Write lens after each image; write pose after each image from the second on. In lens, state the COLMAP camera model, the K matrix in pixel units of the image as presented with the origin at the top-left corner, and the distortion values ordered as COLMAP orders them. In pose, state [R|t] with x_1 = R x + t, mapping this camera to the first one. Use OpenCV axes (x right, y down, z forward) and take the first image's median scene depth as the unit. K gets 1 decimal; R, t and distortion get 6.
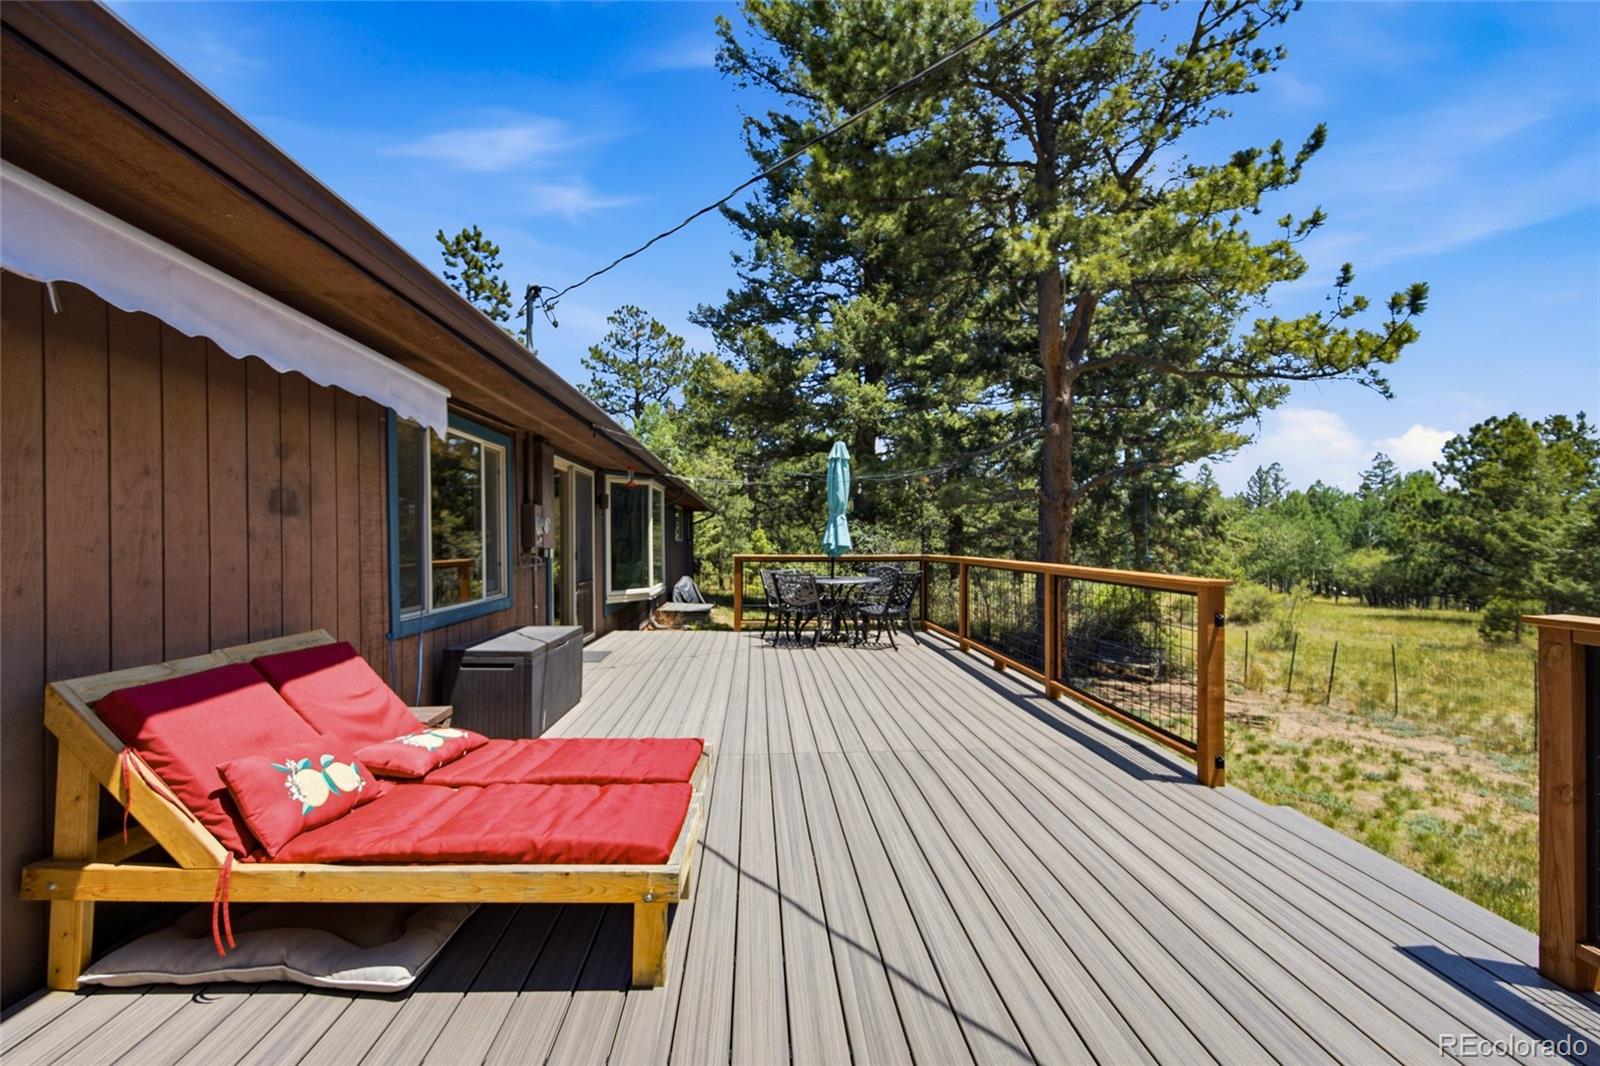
lens RADIAL K [[745.4, 0, 797.5], [0, 745.4, 533.9], [0, 0, 1]] dist [-0.000068, 0.000456]
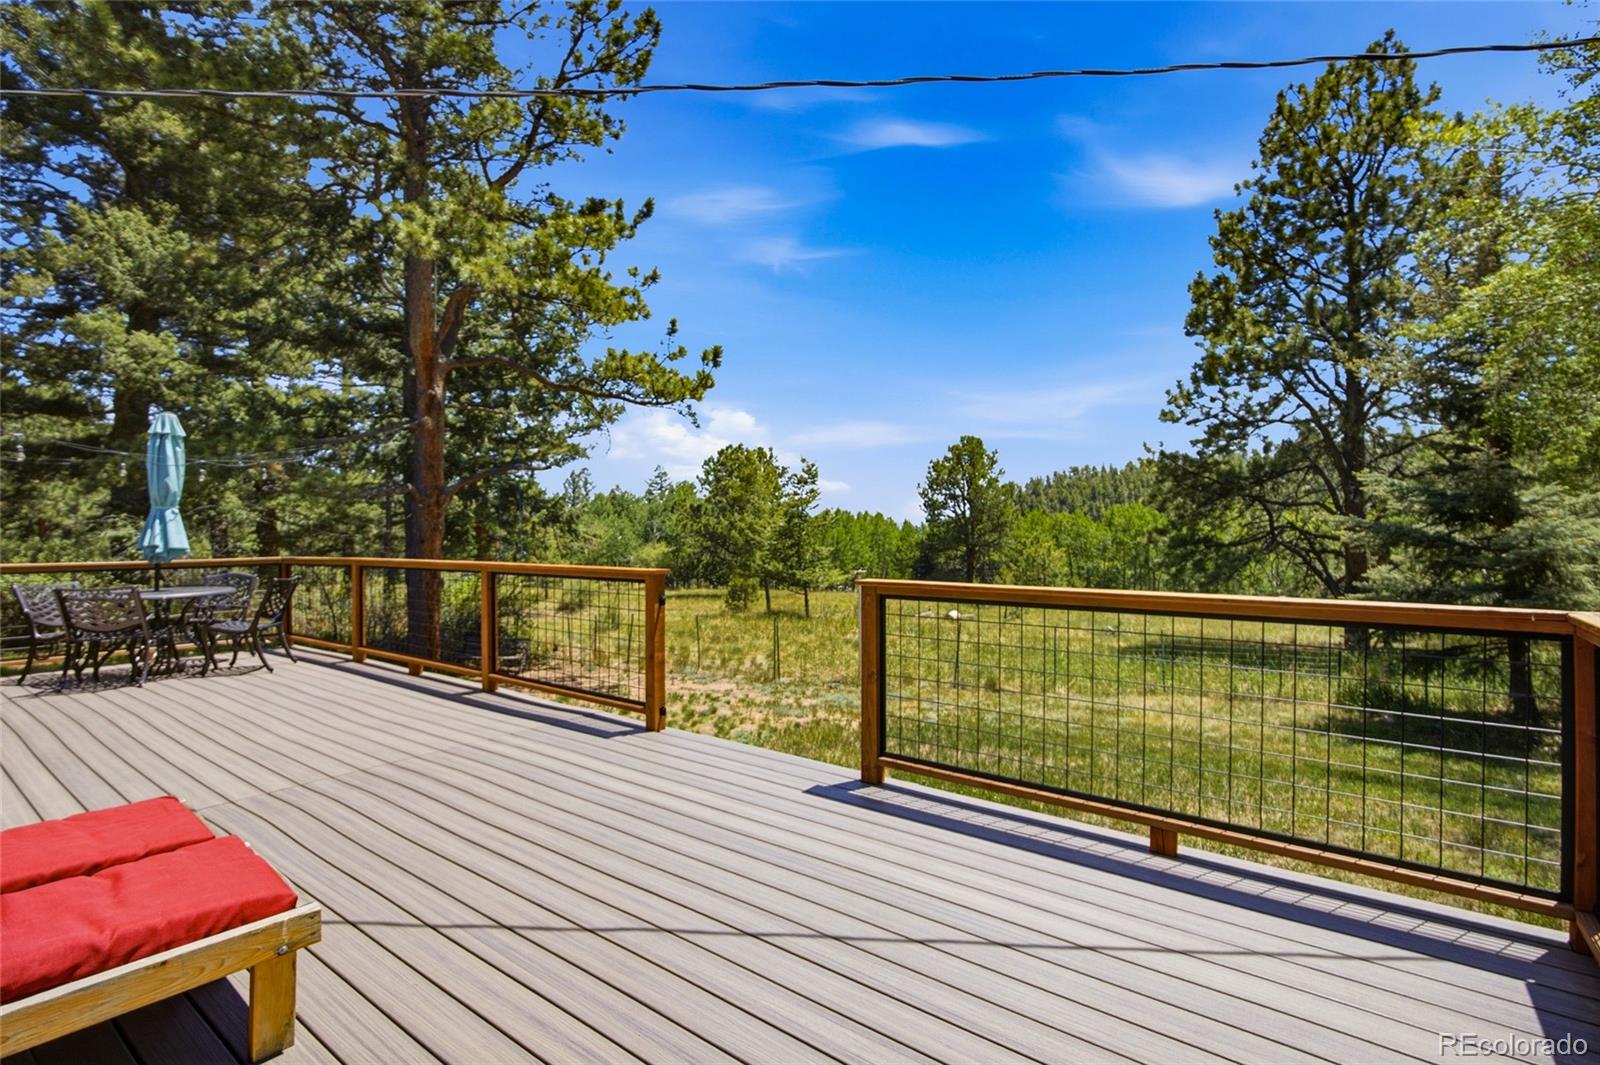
lens RADIAL K [[791.9, 0, 802.0], [0, 791.9, 543.5], [0, 0, 1]] dist [-0.000904, 0.000167]
pose [[0.628383, -0.014935, 0.777761, -0.160969], [0.001982, 0.999843, 0.017598, -0.002241], [-0.777902, -0.009516, 0.628314, -0.018633]]
